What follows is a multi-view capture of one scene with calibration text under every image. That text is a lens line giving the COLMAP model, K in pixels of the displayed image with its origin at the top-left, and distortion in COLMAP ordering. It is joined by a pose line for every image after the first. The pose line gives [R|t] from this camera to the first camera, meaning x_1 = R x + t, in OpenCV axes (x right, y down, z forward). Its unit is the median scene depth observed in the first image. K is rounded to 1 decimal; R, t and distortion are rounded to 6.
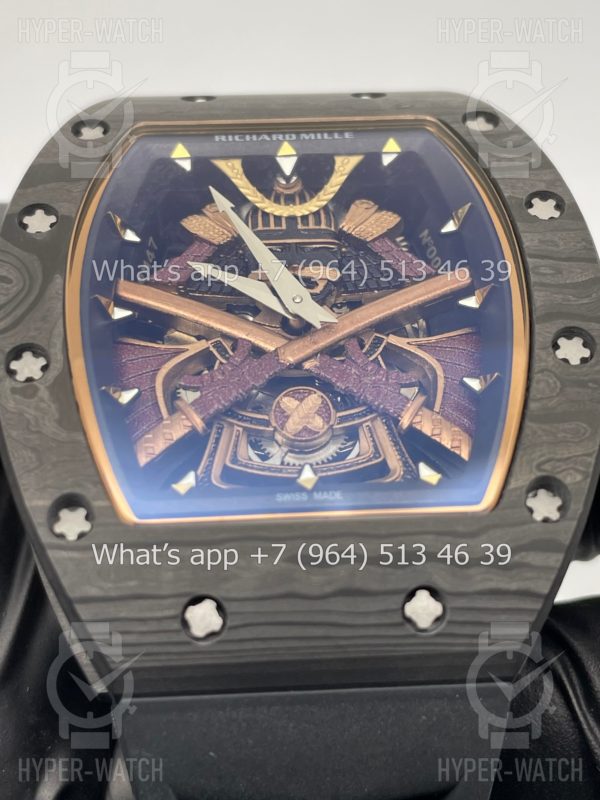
lens RADIAL K [[1266.9, 0, 306.5], [0, 1266.9, 400.1], [0, 0, 1]] dist [0.100697, 0.000000]
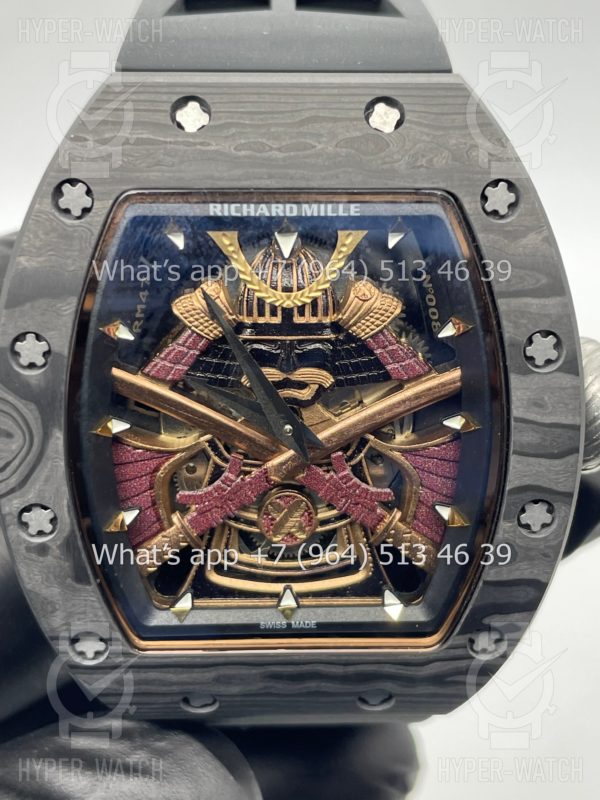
lens RADIAL K [[1266.9, 0, 307.5], [0, 1266.9, 392.7], [0, 0, 1]] dist [0.100697, 0.000000]
pose [[0.998386, 0.052147, 0.022481, -0.015736], [-0.053265, 0.722726, 0.689080, -0.793636], [0.019686, -0.689165, 0.724337, 0.258788]]
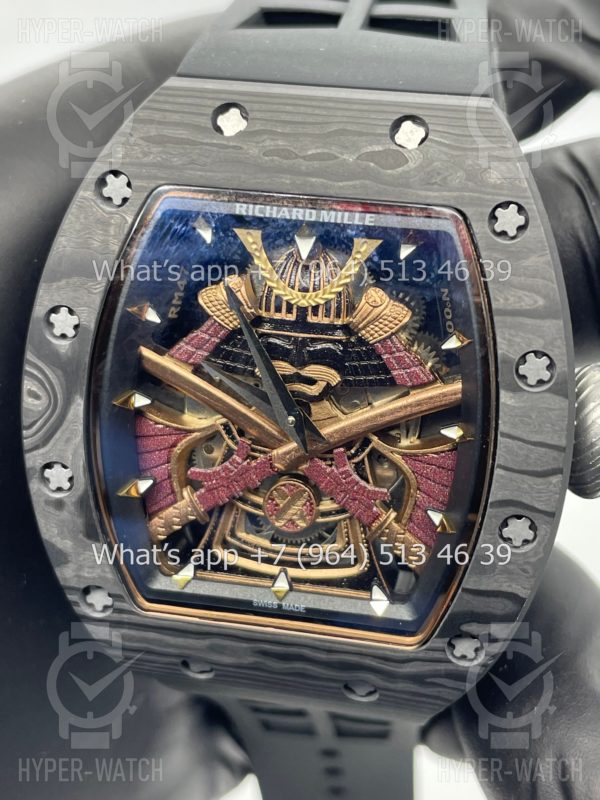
lens RADIAL K [[1266.9, 0, 306.6], [0, 1266.9, 393.3], [0, 0, 1]] dist [0.100697, 0.000000]
pose [[0.974265, 0.157957, -0.160802, 0.174319], [-0.005625, 0.730207, 0.683203, -0.825120], [0.225335, -0.664716, 0.712304, 0.224608]]
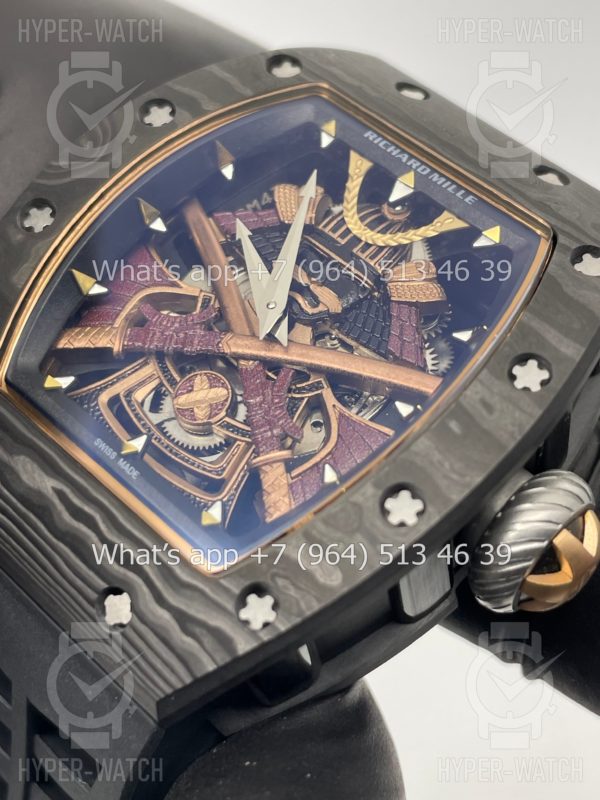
lens RADIAL K [[1266.9, 0, 308.0], [0, 1266.9, 397.0], [0, 0, 1]] dist [0.100697, 0.000000]
pose [[0.676759, 0.579219, -0.454426, 0.494935], [-0.534162, 0.811093, 0.238327, -0.266155], [0.506625, 0.081447, 0.858311, 0.152856]]
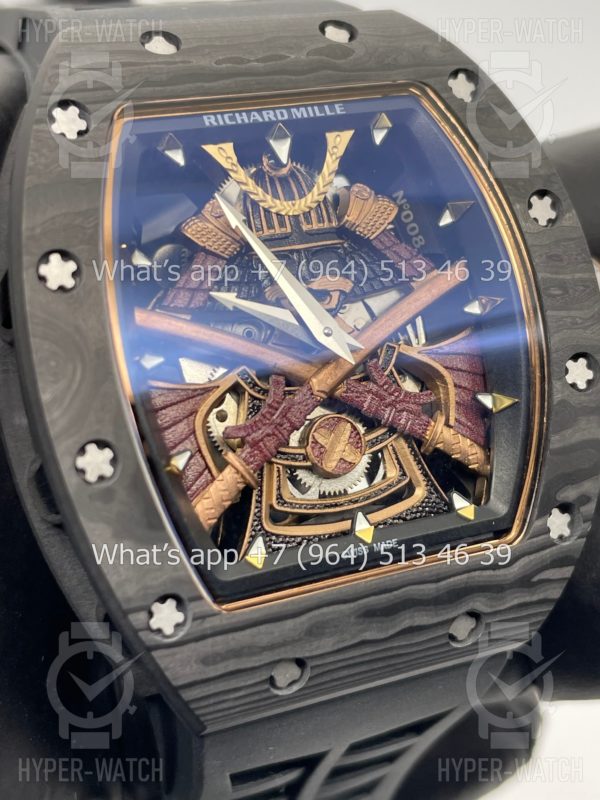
lens RADIAL K [[1266.9, 0, 297.6], [0, 1266.9, 405.0], [0, 0, 1]] dist [0.100697, 0.000000]
pose [[0.936068, -0.115968, 0.332156, -0.353675], [-0.037543, 0.905795, 0.422050, -0.431284], [-0.349809, -0.407537, 0.843532, 0.143569]]
